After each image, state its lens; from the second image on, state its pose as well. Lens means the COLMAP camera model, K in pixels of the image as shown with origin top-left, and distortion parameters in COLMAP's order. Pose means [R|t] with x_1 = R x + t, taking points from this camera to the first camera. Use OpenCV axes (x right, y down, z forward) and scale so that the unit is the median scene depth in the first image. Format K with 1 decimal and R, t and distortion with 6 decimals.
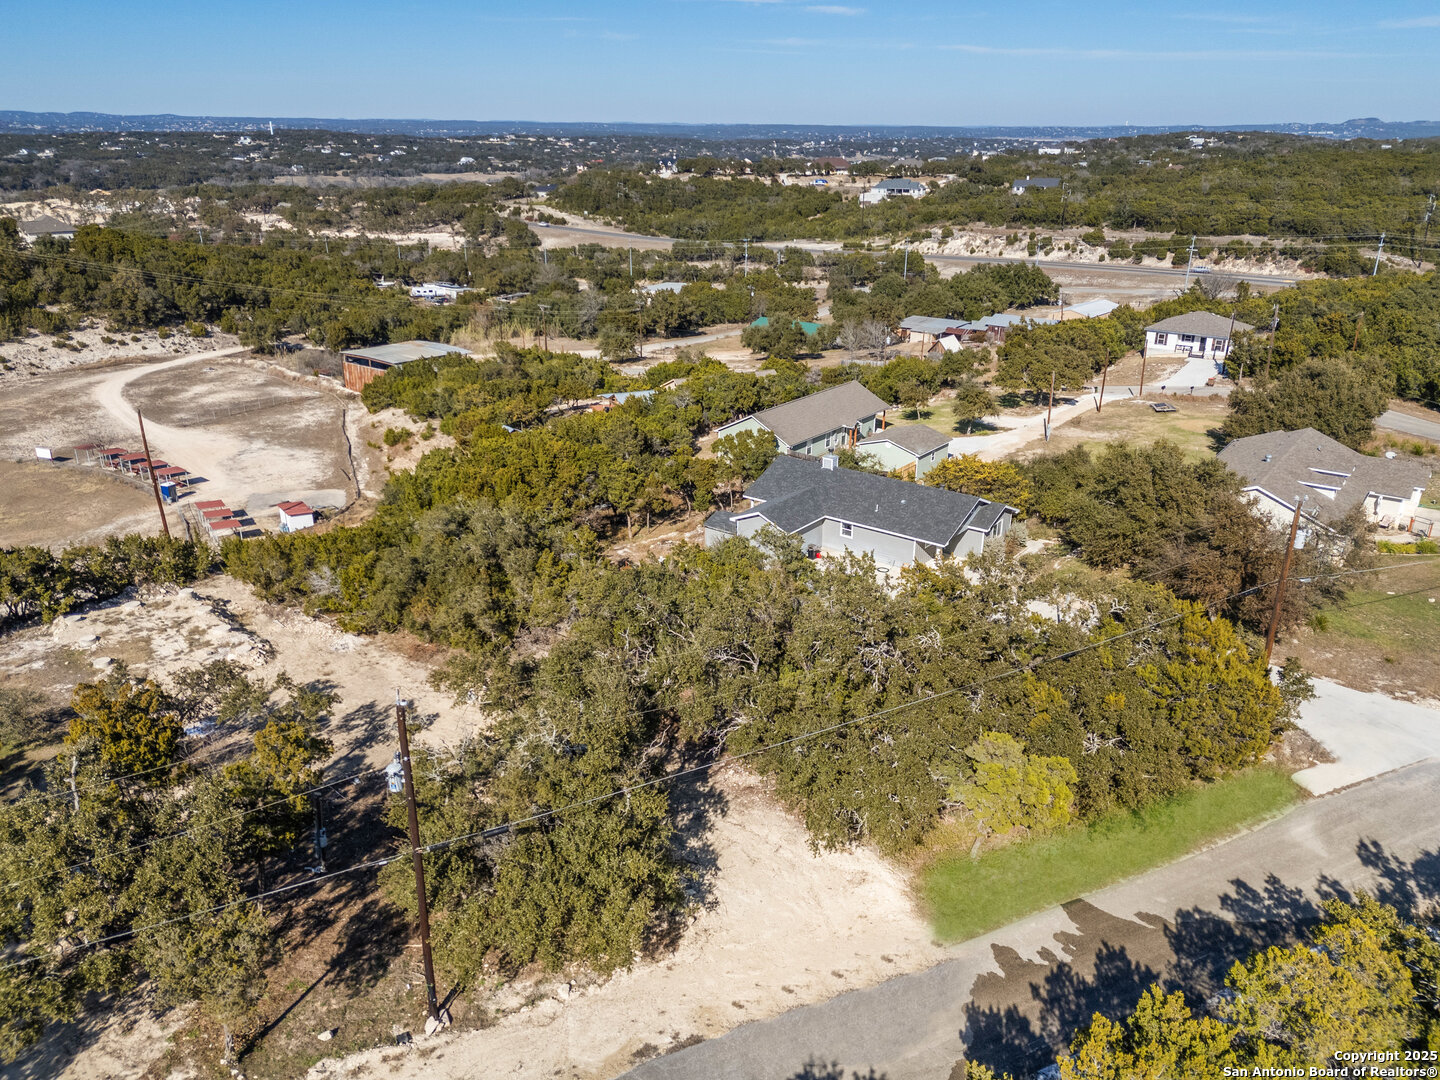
lens RADIAL K [[1045.0, 0, 719.9], [0, 1045.0, 541.5], [0, 0, 1]] dist [0.066791, -0.056828]
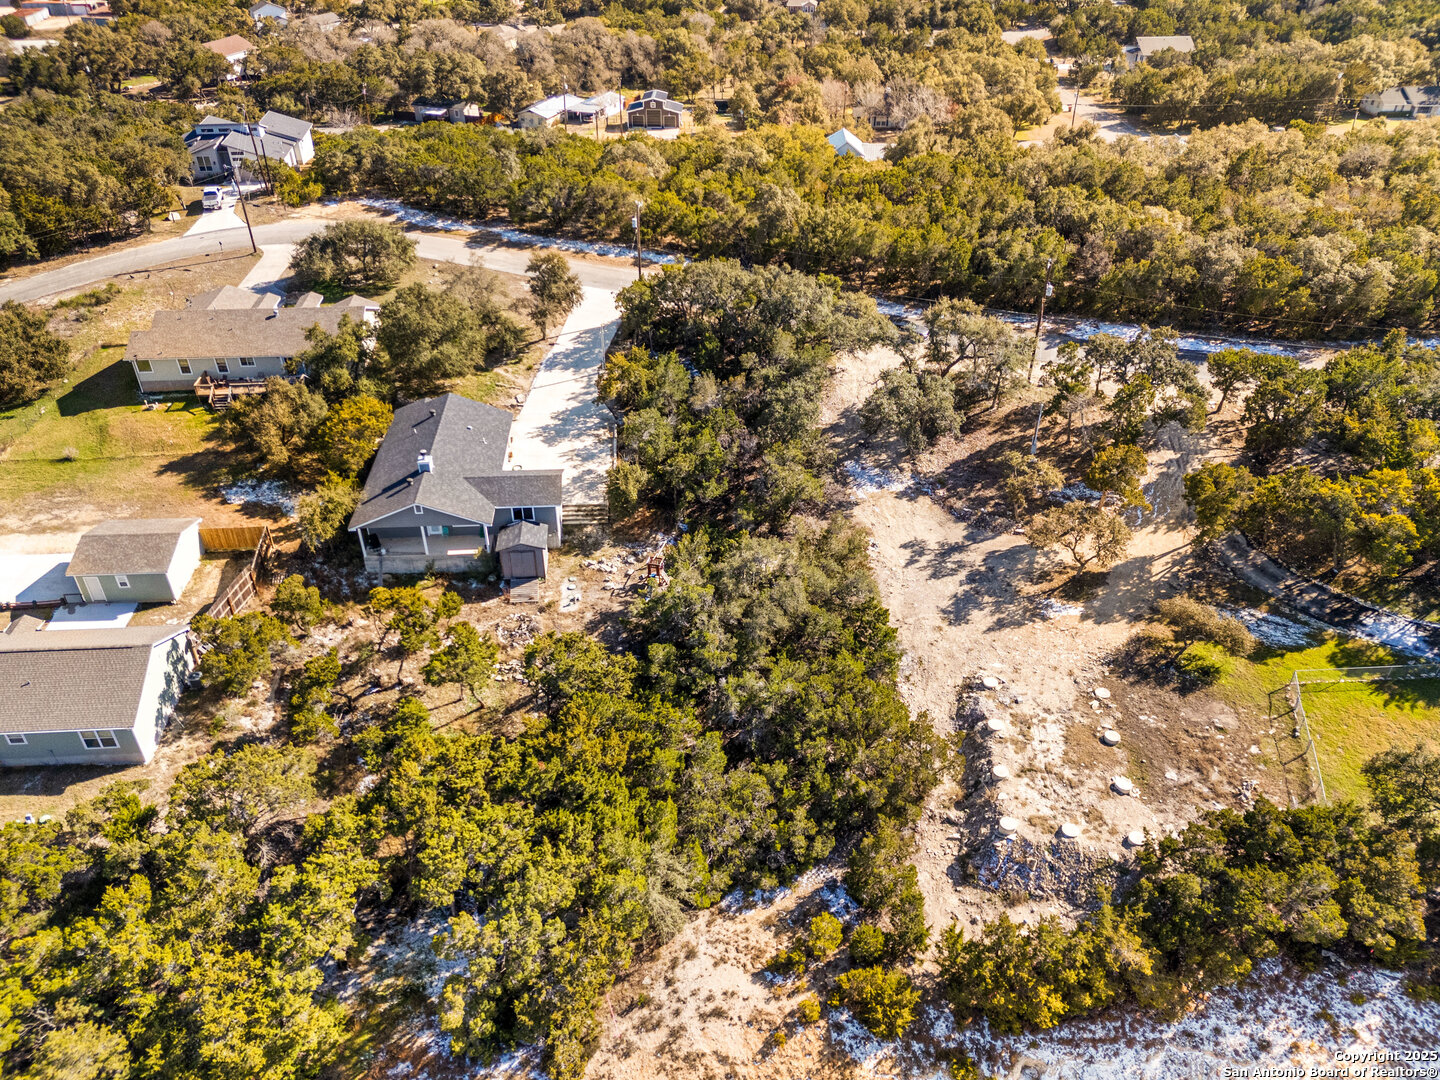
lens RADIAL K [[1045.0, 0, 714.6], [0, 1045.0, 545.0], [0, 0, 1]] dist [0.066791, -0.056828]
pose [[-0.665612, -0.430847, 0.609369, -0.375792], [0.267073, 0.624933, 0.733574, -0.363661], [-0.696873, 0.651022, -0.300896, 0.630141]]
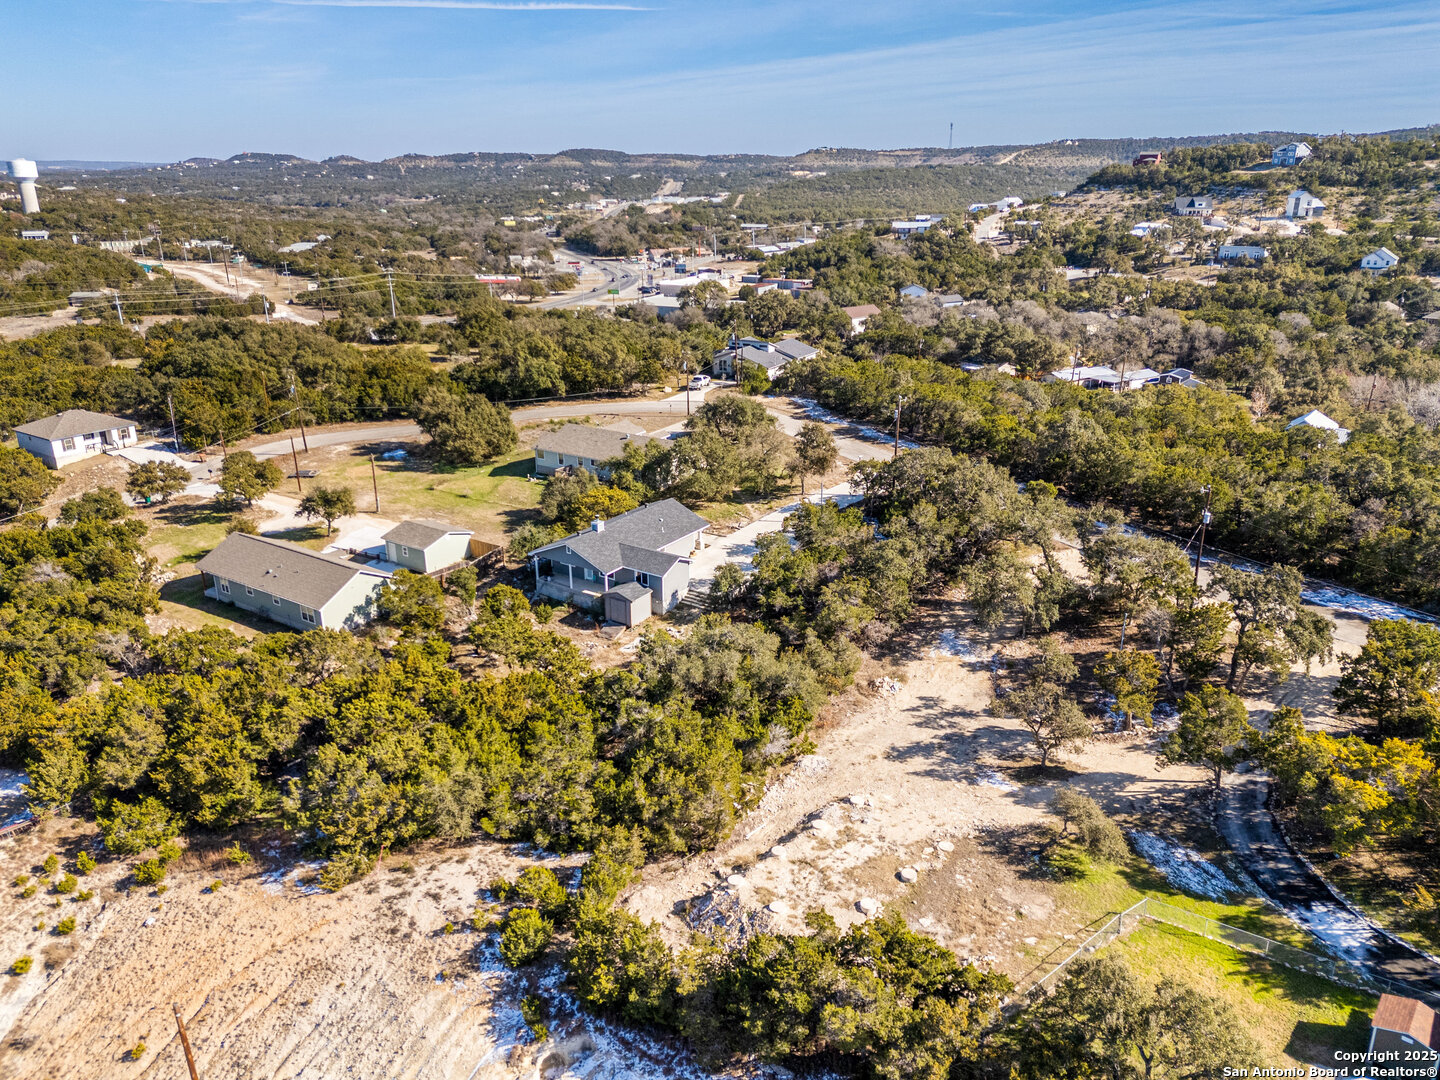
lens RADIAL K [[1045.0, 0, 718.8], [0, 1045.0, 539.7], [0, 0, 1]] dist [0.066791, -0.056828]
pose [[-0.071766, -0.340941, 0.937341, -0.602157], [0.365923, 0.865237, 0.342731, -0.242540], [-0.927874, 0.367591, 0.062664, 0.430942]]
